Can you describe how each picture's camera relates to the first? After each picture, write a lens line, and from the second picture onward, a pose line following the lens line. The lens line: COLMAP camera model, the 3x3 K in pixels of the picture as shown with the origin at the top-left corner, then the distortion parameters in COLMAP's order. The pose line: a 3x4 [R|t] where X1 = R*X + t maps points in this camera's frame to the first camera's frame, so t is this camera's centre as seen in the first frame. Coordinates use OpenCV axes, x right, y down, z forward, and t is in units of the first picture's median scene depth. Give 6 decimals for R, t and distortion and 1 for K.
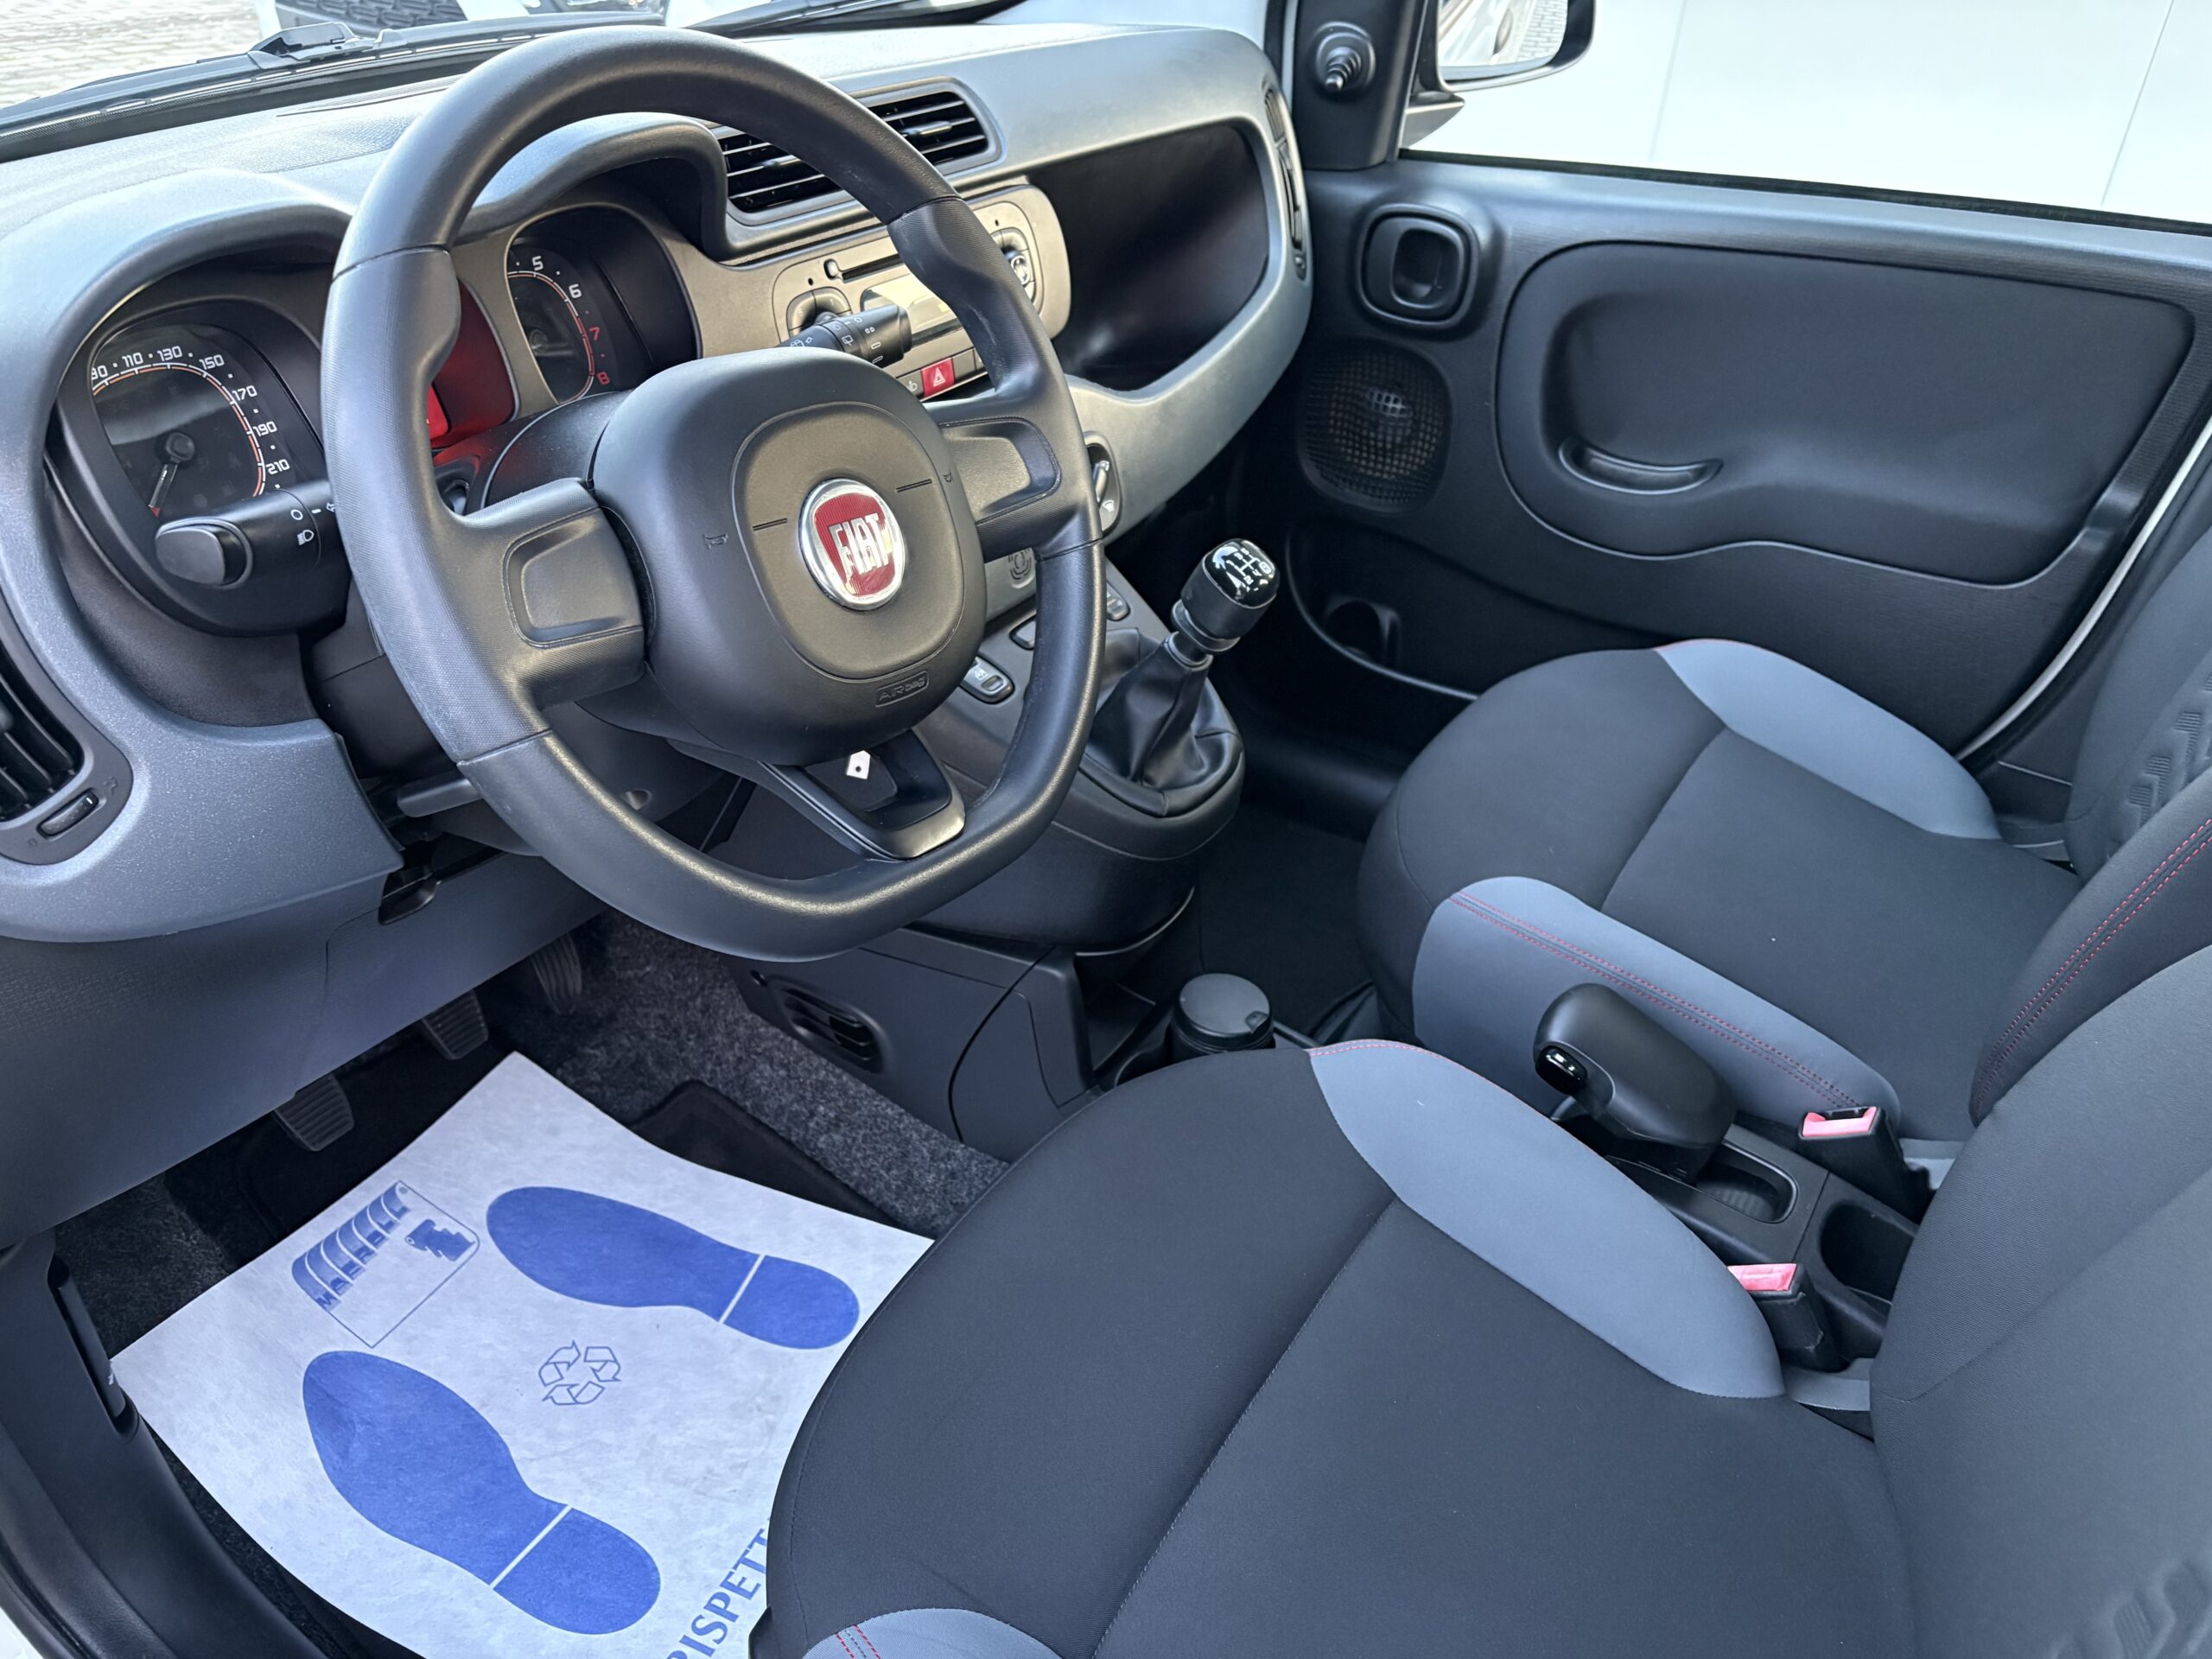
lens RADIAL K [[1687.2, 0, 1106.0], [0, 1687.2, 829.5], [0, 0, 1]] dist [0.060838, -0.078774]
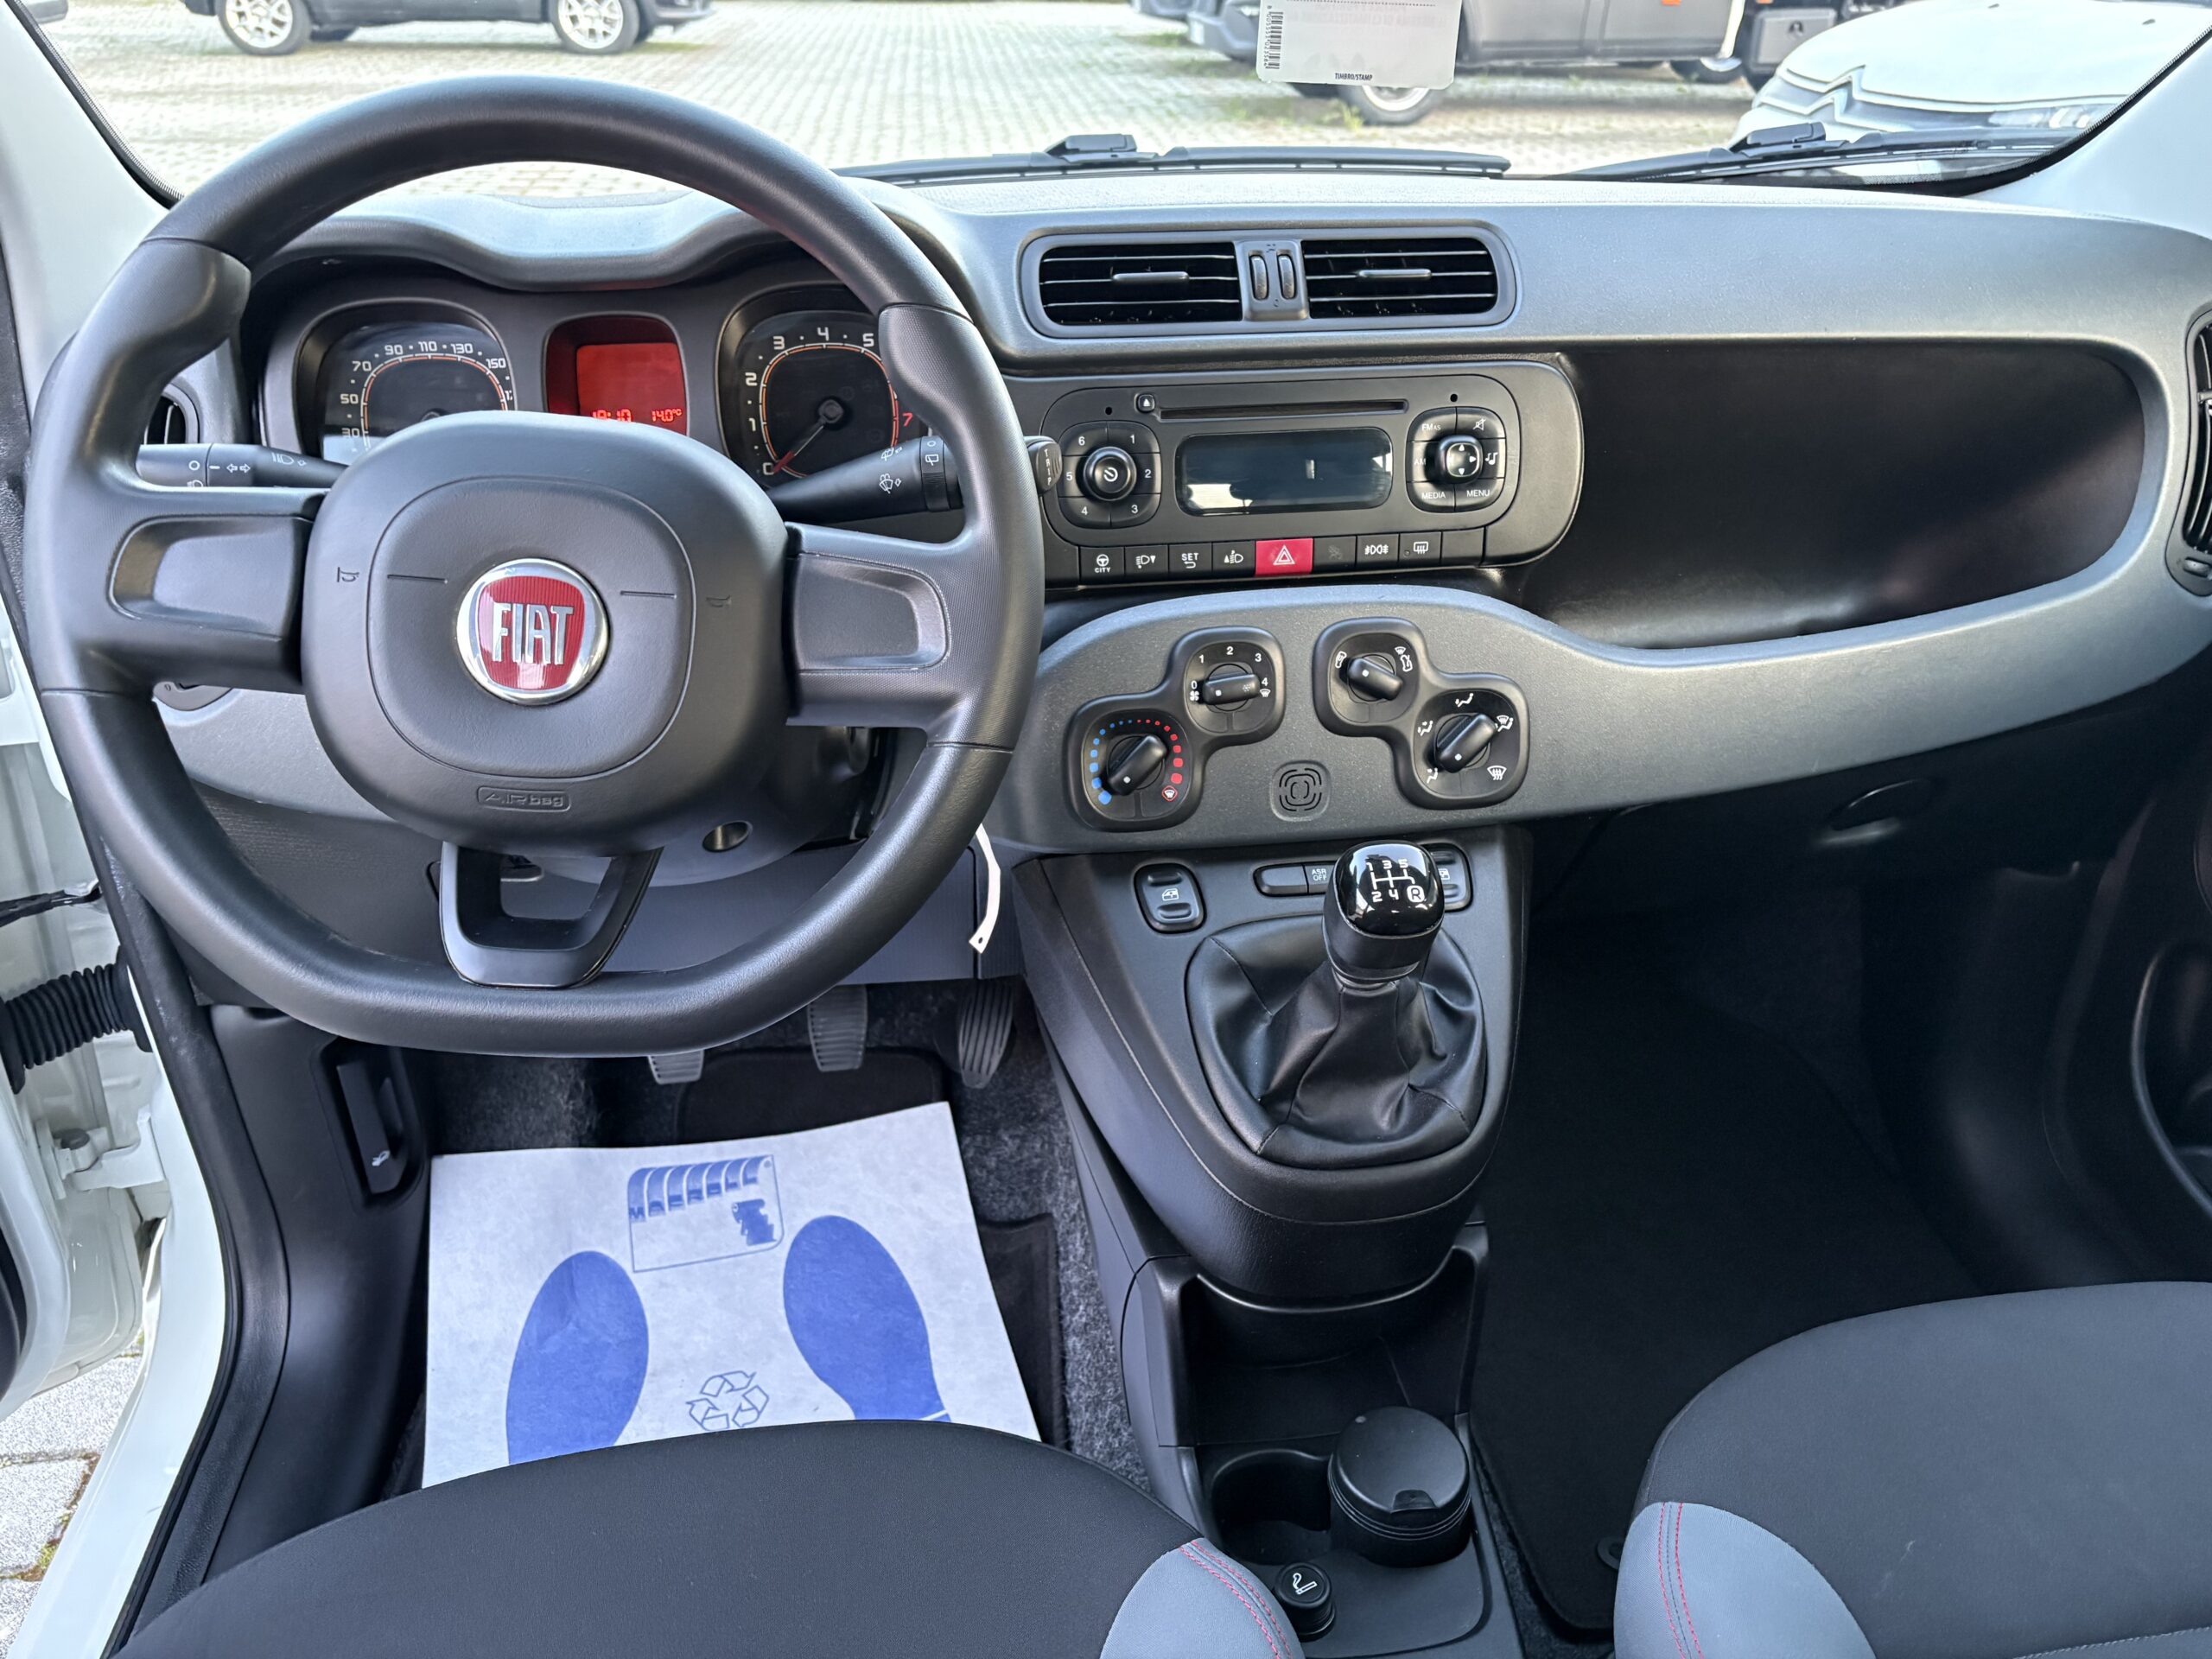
lens RADIAL K [[1687.2, 0, 1106.0], [0, 1687.2, 829.5], [0, 0, 1]] dist [0.060838, -0.078774]
pose [[0.648026, 0.331406, -0.685735, 0.404885], [-0.394860, 0.916102, 0.069592, -0.146724], [0.651266, 0.225672, 0.724517, 0.327254]]
